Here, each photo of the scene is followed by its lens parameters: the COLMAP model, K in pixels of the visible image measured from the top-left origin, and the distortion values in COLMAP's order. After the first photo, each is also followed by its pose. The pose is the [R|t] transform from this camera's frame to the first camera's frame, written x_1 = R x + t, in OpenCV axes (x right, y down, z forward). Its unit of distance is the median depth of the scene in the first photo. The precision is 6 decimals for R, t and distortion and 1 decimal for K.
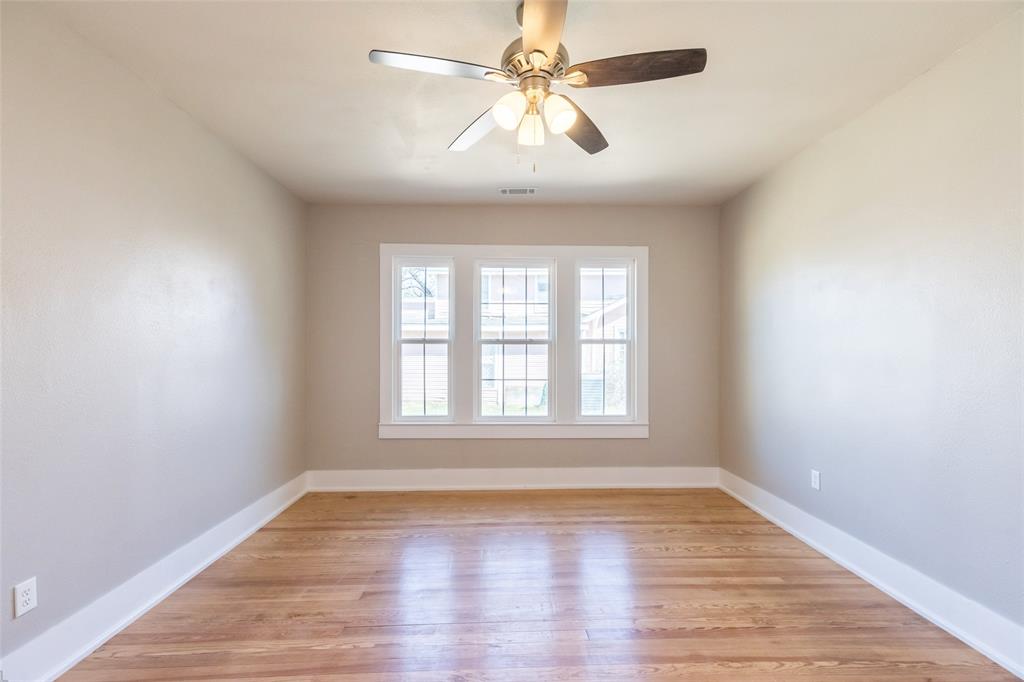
lens RADIAL K [[461.9, 0, 508.6], [0, 461.9, 344.9], [0, 0, 1]] dist [0.004052, -0.000265]
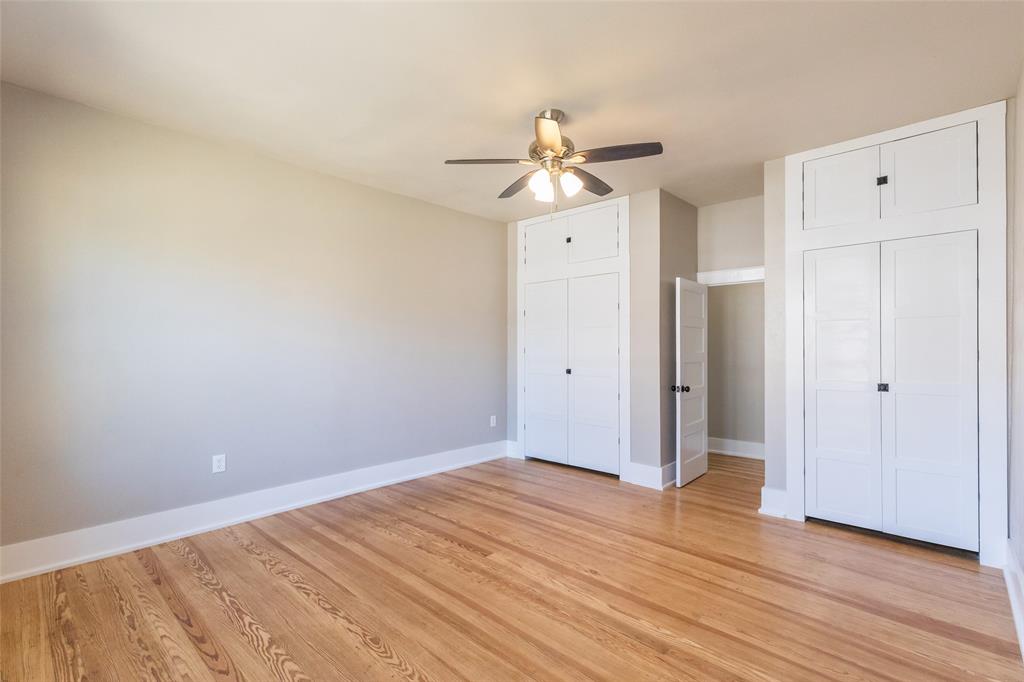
lens RADIAL K [[461.9, 0, 508.6], [0, 461.9, 344.9], [0, 0, 1]] dist [0.004052, -0.000265]
pose [[-0.719701, 0.005274, 0.694264, -0.612132], [-0.006690, 0.999872, -0.014531, 0.039624], [-0.694251, -0.015102, -0.719574, 1.495787]]
